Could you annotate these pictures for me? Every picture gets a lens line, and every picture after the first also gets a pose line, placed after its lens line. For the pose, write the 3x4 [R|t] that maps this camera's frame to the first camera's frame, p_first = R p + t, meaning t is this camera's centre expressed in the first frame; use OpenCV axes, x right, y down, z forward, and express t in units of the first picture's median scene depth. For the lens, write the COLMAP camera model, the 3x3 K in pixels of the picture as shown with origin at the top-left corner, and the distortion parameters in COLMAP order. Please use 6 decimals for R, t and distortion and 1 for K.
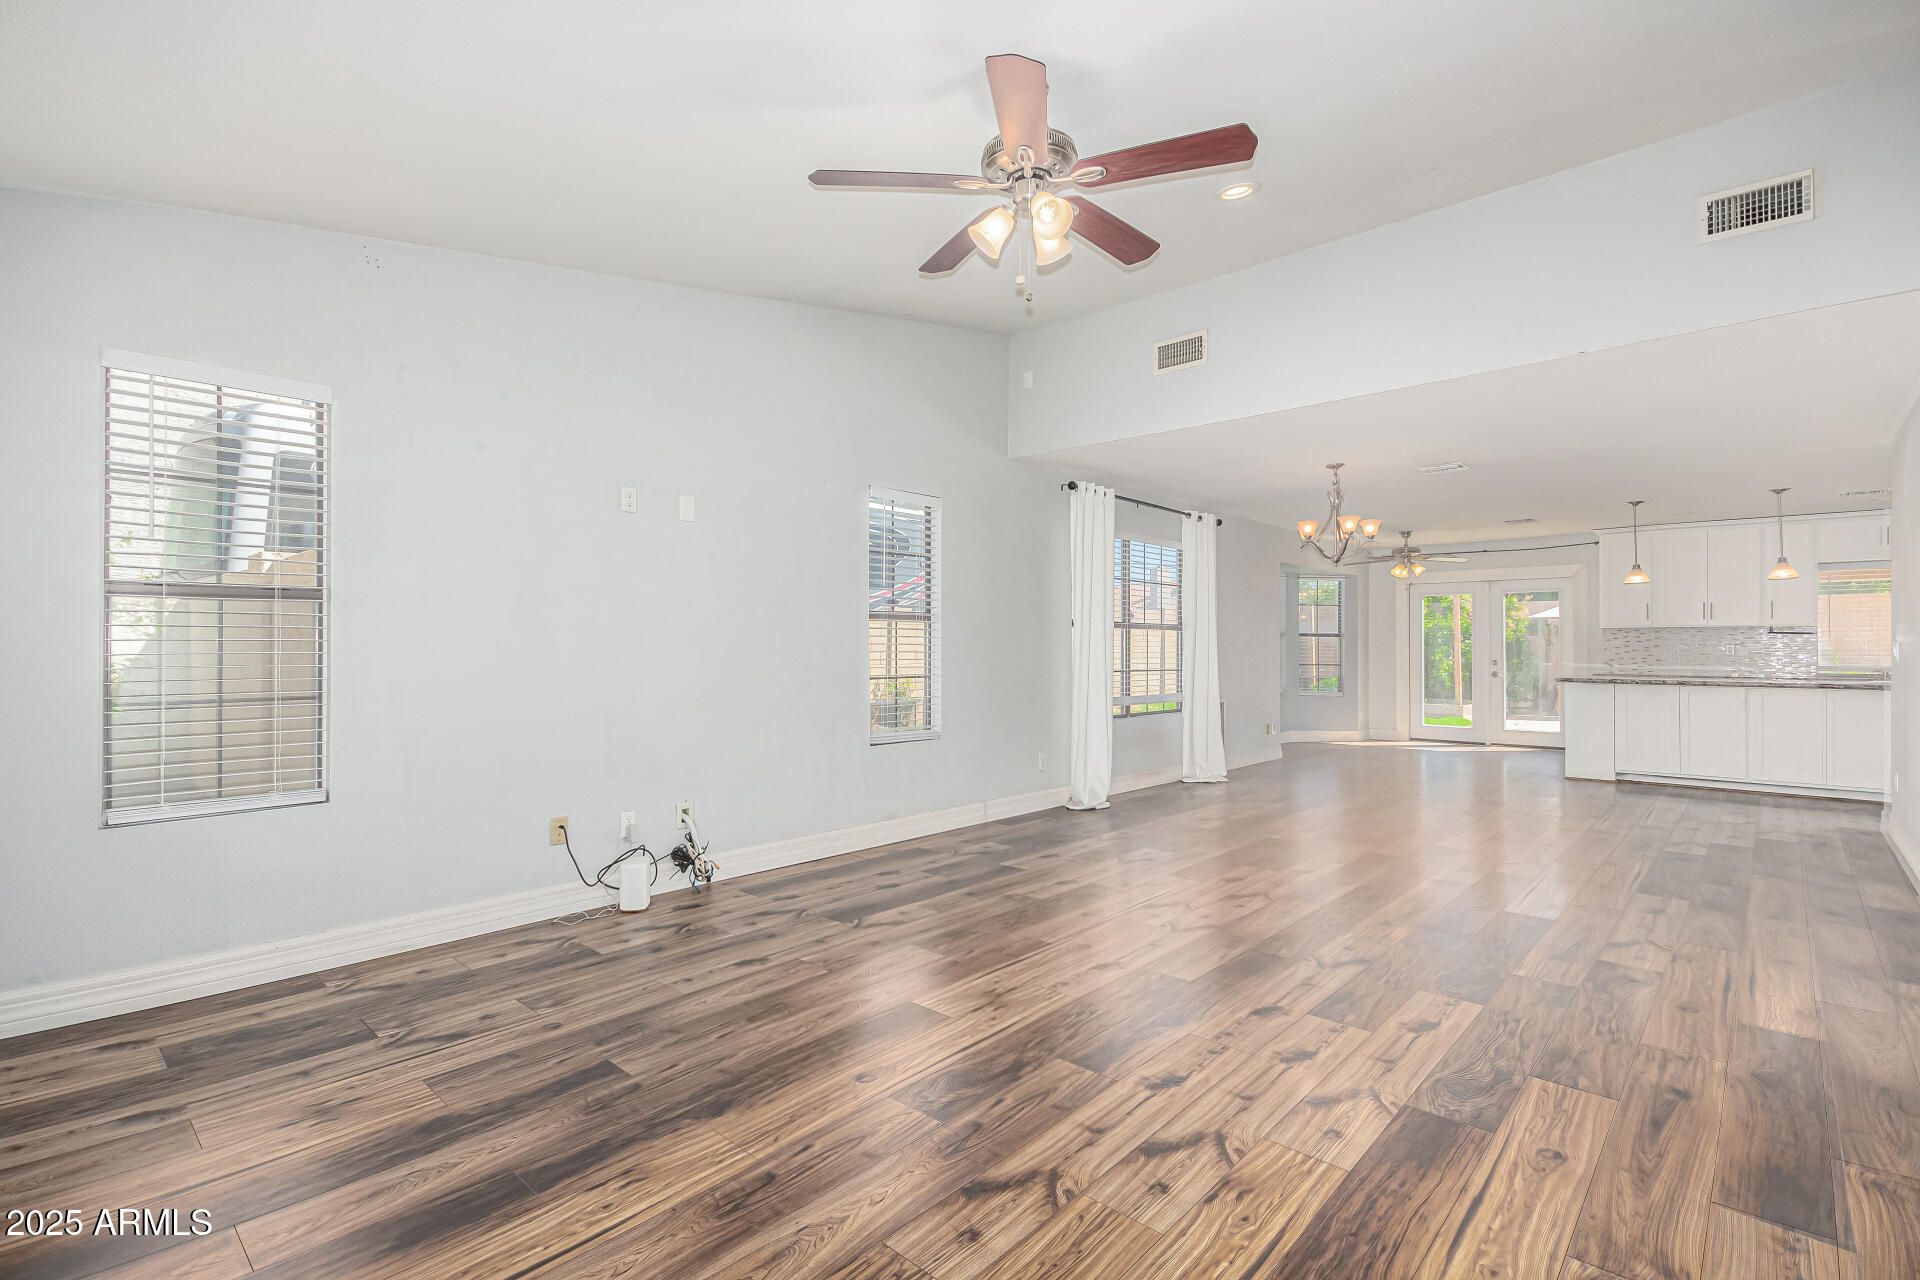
lens RADIAL K [[891.3, 0, 976.6], [0, 891.3, 649.5], [0, 0, 1]] dist [0.000468, -0.001199]
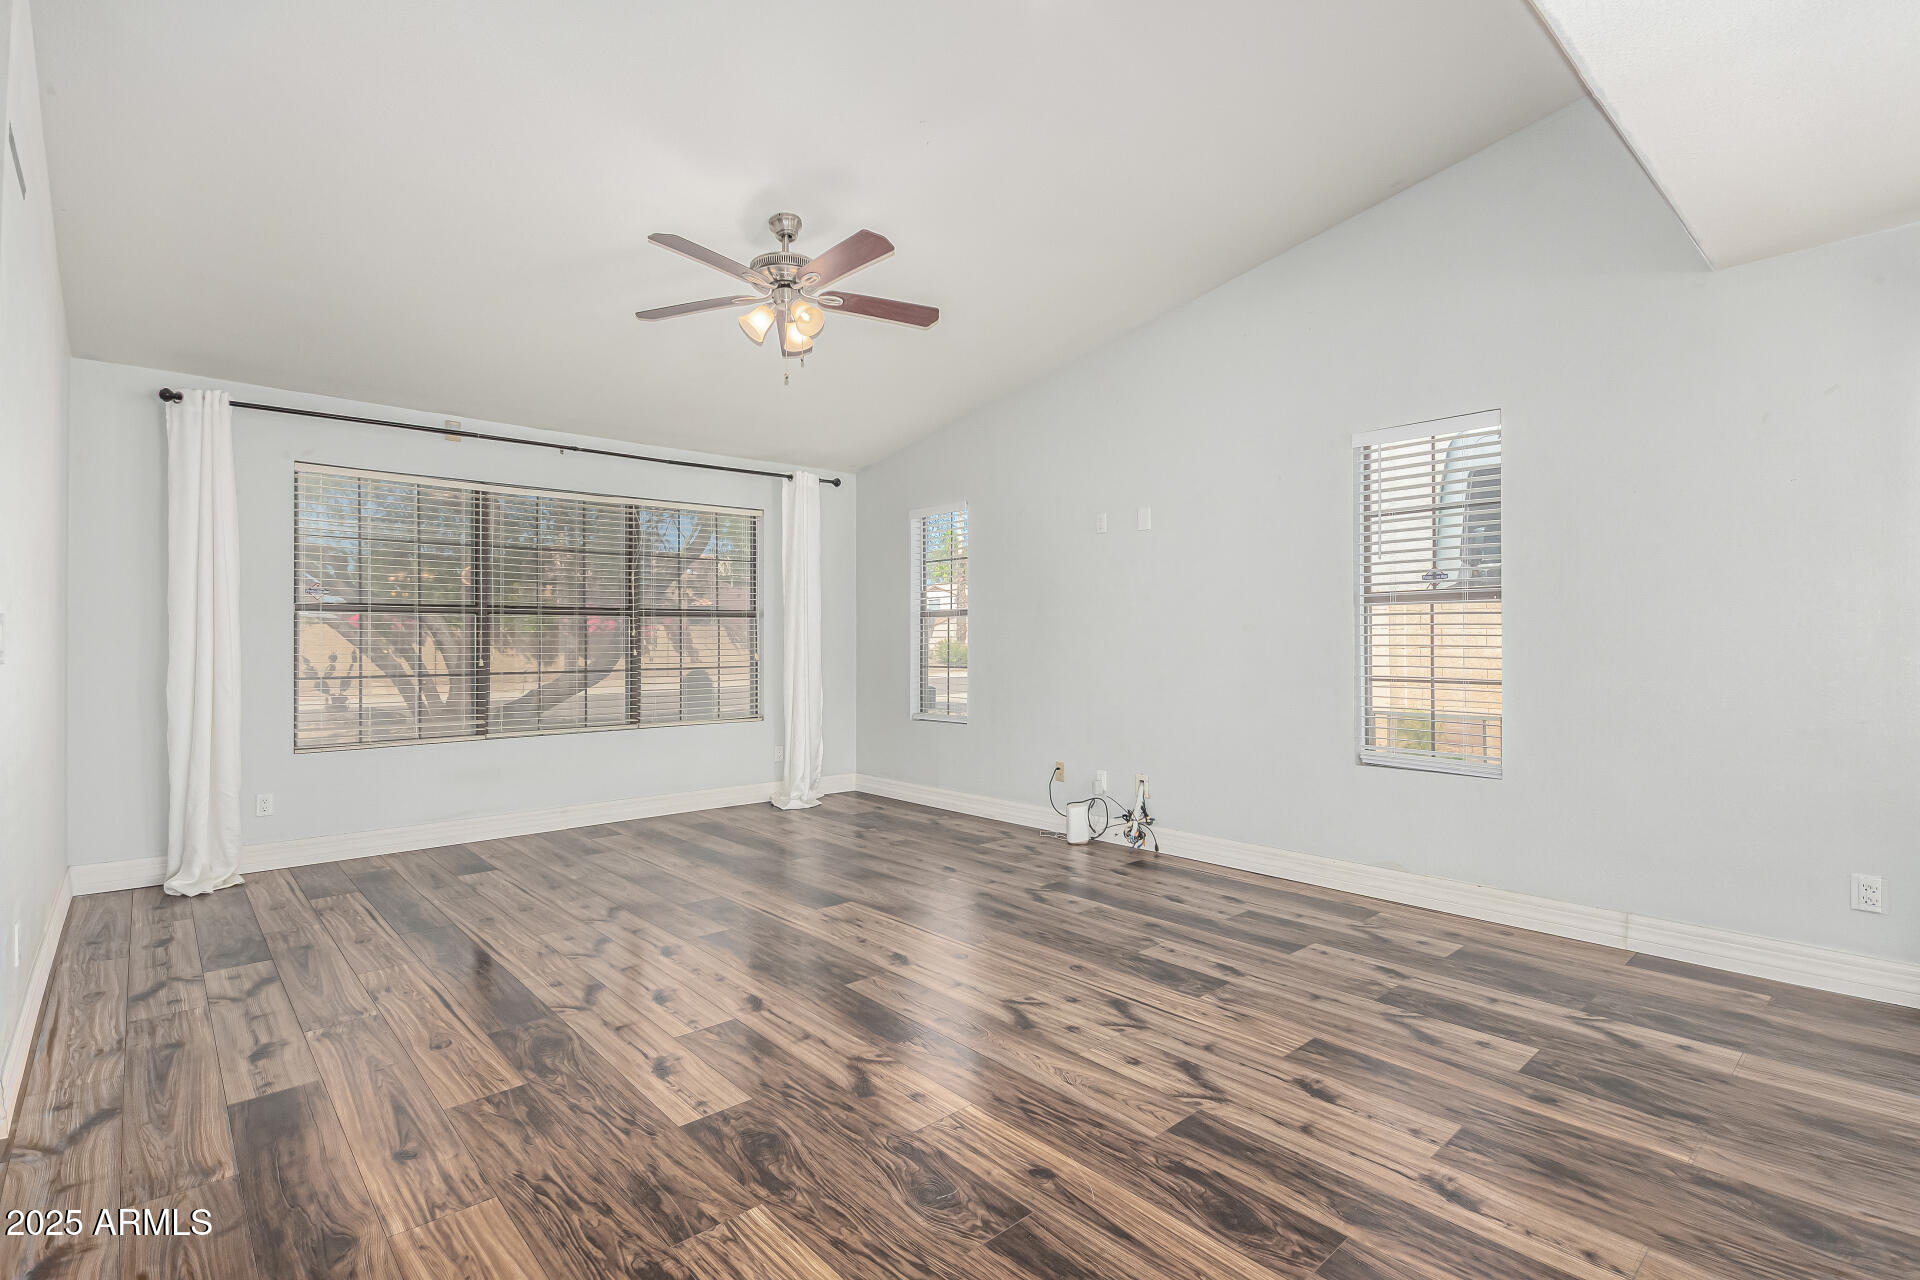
lens RADIAL K [[910.1, 0, 929.5], [0, 910.1, 596.1], [0, 0, 1]] dist [-0.000561, 0.000152]
pose [[-0.130903, -0.050267, -0.990120, 1.161750], [0.000848, 0.998708, -0.050815, 0.002304], [0.991395, -0.007492, -0.130691, 1.161015]]
